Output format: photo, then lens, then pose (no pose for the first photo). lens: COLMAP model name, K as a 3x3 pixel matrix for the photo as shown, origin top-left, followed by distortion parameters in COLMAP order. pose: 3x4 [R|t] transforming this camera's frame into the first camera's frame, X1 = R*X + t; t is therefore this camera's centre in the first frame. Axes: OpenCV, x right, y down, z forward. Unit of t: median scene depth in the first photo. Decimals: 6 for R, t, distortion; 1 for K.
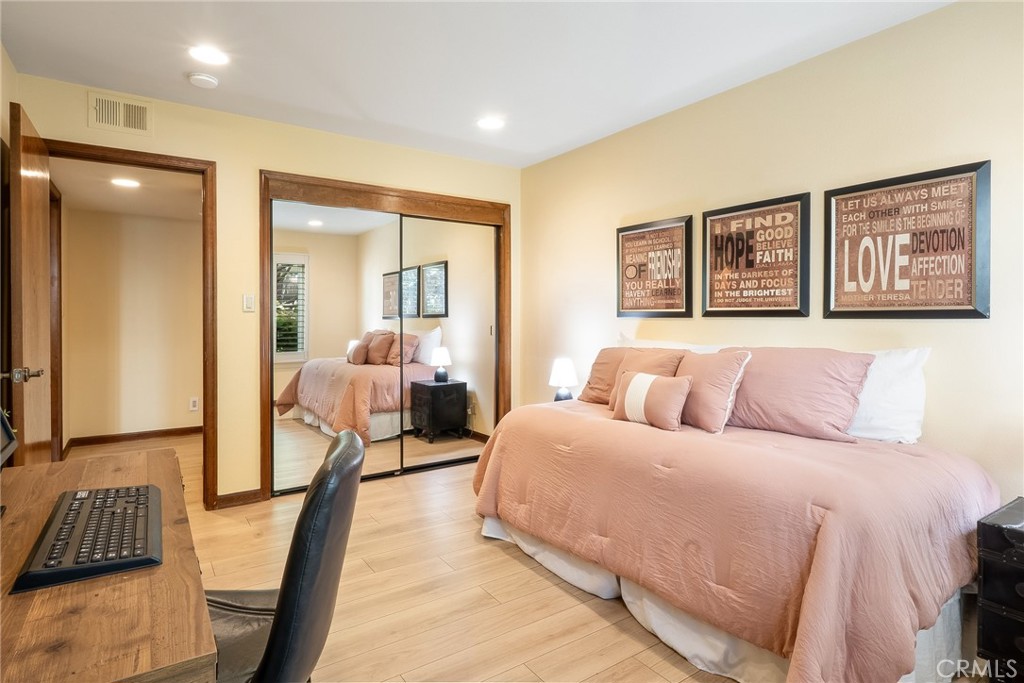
lens RADIAL K [[542.5, 0, 508.8], [0, 542.5, 319.7], [0, 0, 1]] dist [-0.004928, -0.001610]
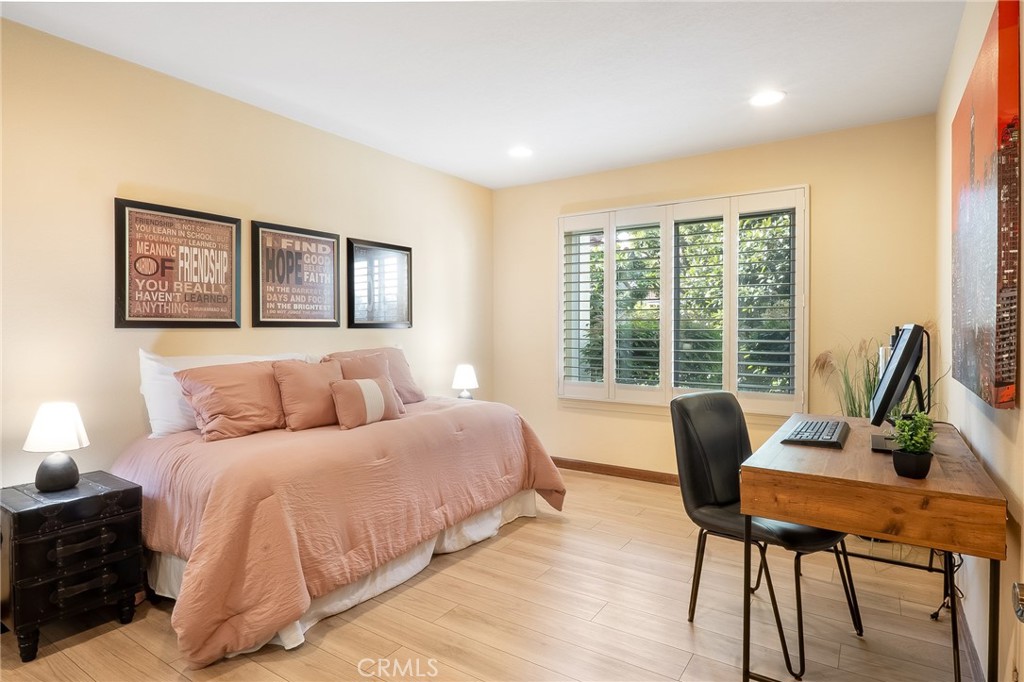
lens RADIAL K [[542.5, 0, 512.8], [0, 542.5, 335.4], [0, 0, 1]] dist [-0.004928, -0.001610]
pose [[-0.381221, -0.018127, 0.924306, -0.759749], [0.003378, 0.999774, 0.021001, -0.010197], [-0.924478, 0.011128, -0.381074, 0.981512]]
